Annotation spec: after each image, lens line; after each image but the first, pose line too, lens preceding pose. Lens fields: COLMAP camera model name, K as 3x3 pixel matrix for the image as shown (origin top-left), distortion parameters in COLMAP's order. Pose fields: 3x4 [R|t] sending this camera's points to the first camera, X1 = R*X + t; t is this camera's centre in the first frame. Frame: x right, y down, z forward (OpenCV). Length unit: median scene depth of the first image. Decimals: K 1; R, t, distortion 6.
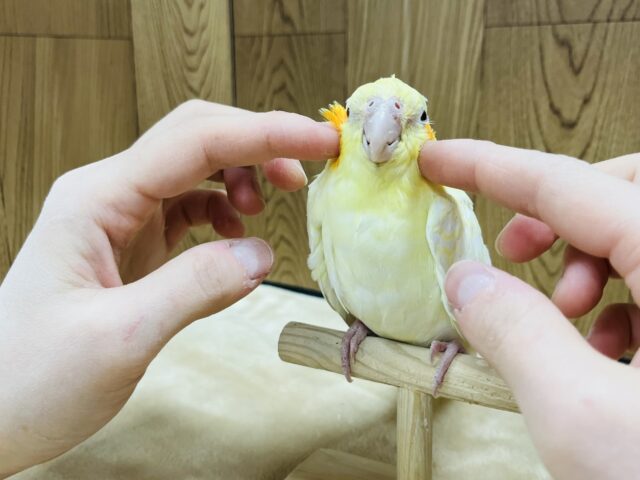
lens RADIAL K [[660.4, 0, 320.0], [0, 660.4, 240.0], [0, 0, 1]] dist [-0.003480, 0.004228]
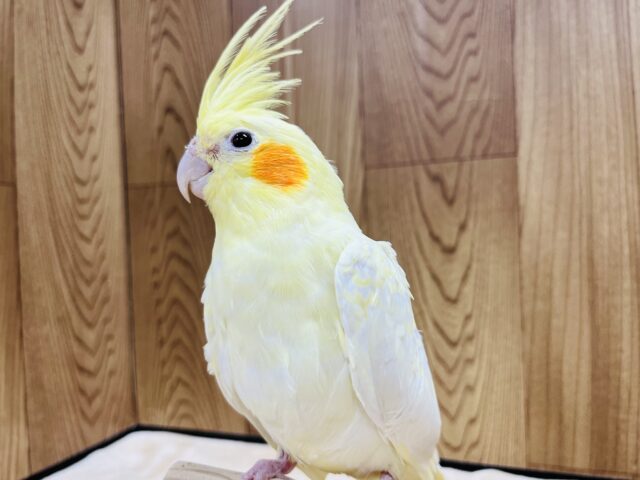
lens RADIAL K [[512.0, 0, 324.4], [0, 512.0, 239.1], [0, 0, 1]] dist [0.028761, -0.083829]
pose [[0.972787, -0.036453, 0.228814, -0.019040], [0.091271, 0.967986, -0.233821, -0.010603], [-0.212965, 0.248342, 0.944972, 0.221980]]
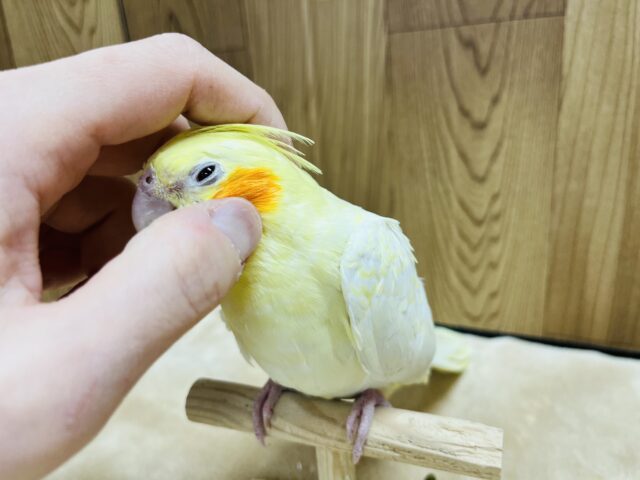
lens RADIAL K [[512.0, 0, 324.4], [0, 512.0, 239.1], [0, 0, 1]] dist [0.028761, -0.083829]
pose [[0.981831, -0.129234, 0.138946, 0.009763], [0.118926, 0.989665, 0.080129, -0.088955], [-0.147865, -0.062149, 0.987053, 0.233337]]
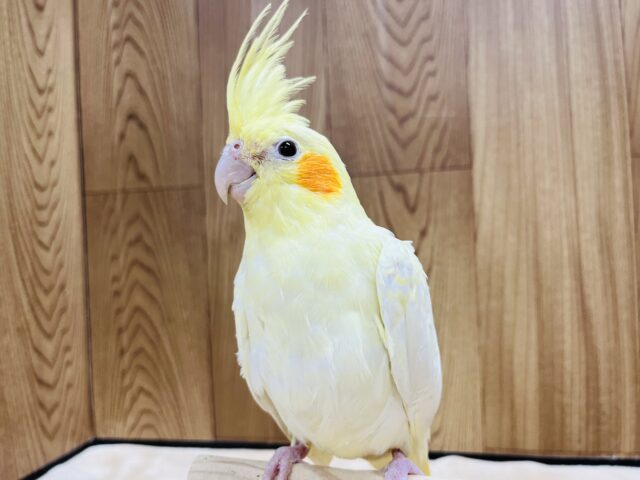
lens RADIAL K [[512.0, 0, 324.4], [0, 512.0, 239.1], [0, 0, 1]] dist [0.028761, -0.083829]
pose [[0.924871, -0.034697, 0.378696, -0.111889], [0.133198, 0.962302, -0.237135, -0.002233], [-0.356192, 0.269761, 0.894626, 0.212107]]
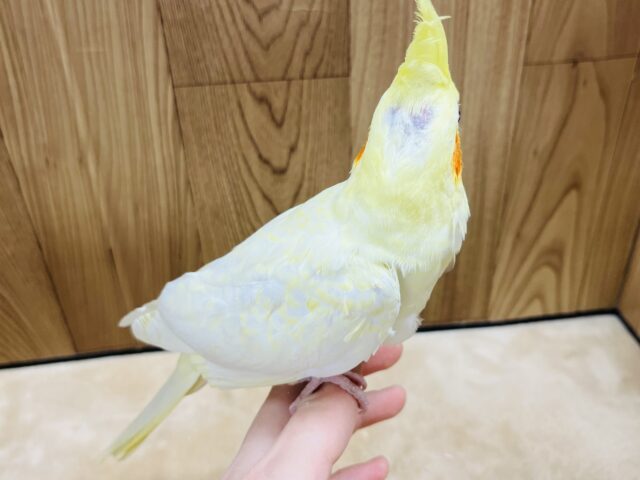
lens RADIAL K [[660.4, 0, 320.0], [0, 660.4, 240.0], [0, 0, 1]] dist [-0.003480, 0.004228]
pose [[0.773821, -0.383804, 0.503881, -0.128184], [0.191239, 0.899955, 0.391802, -0.446707], [-0.603845, -0.206823, 0.769803, 0.140547]]
